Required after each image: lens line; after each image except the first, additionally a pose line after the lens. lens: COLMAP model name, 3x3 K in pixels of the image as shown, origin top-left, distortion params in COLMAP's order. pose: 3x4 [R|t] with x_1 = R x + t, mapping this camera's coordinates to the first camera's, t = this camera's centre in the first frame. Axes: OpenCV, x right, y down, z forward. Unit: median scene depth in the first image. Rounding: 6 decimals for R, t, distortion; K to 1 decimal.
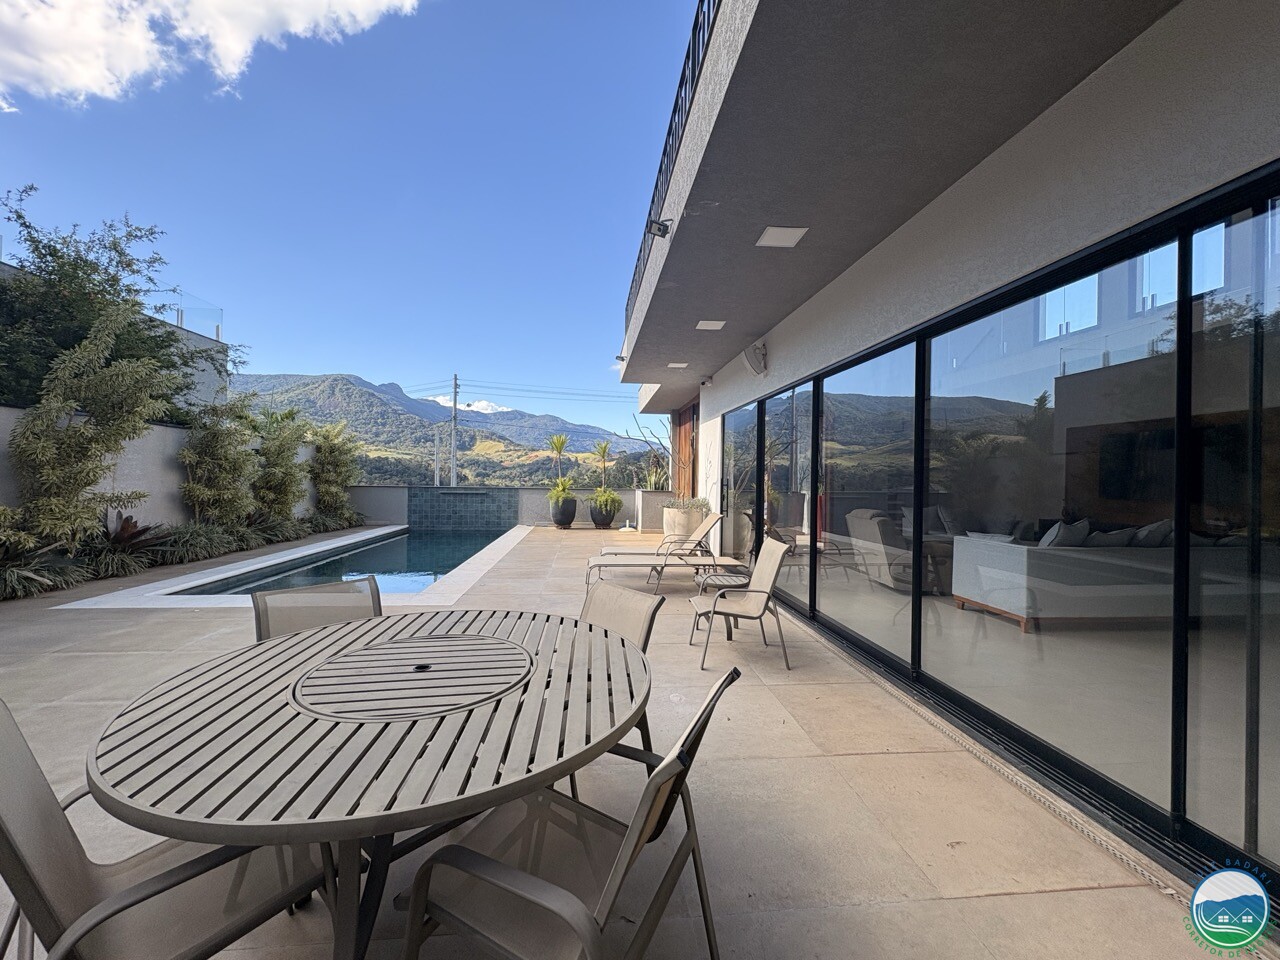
lens RADIAL K [[510.3, 0, 640.0], [0, 510.3, 480.0], [0, 0, 1]] dist [0.000372, -0.000024]
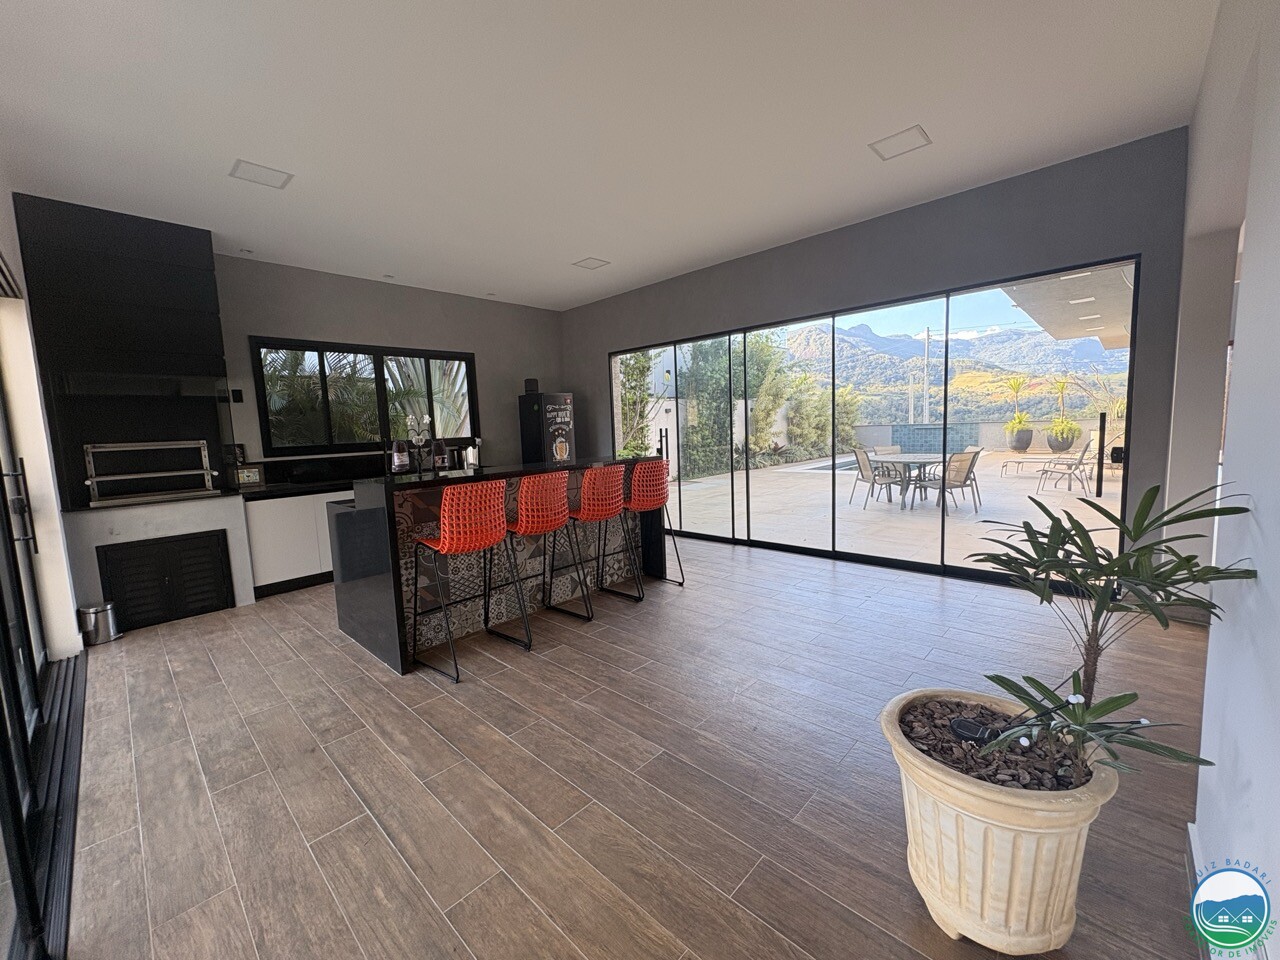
lens RADIAL K [[511.8, 0, 640.0], [0, 511.8, 480.0], [0, 0, 1]] dist [0.001225, 0.000176]
pose [[0.652366, 0.039550, -0.756871, 0.200923], [0.046308, 0.994692, 0.091891, 0.001980], [0.756488, -0.094995, 0.647072, -0.535318]]
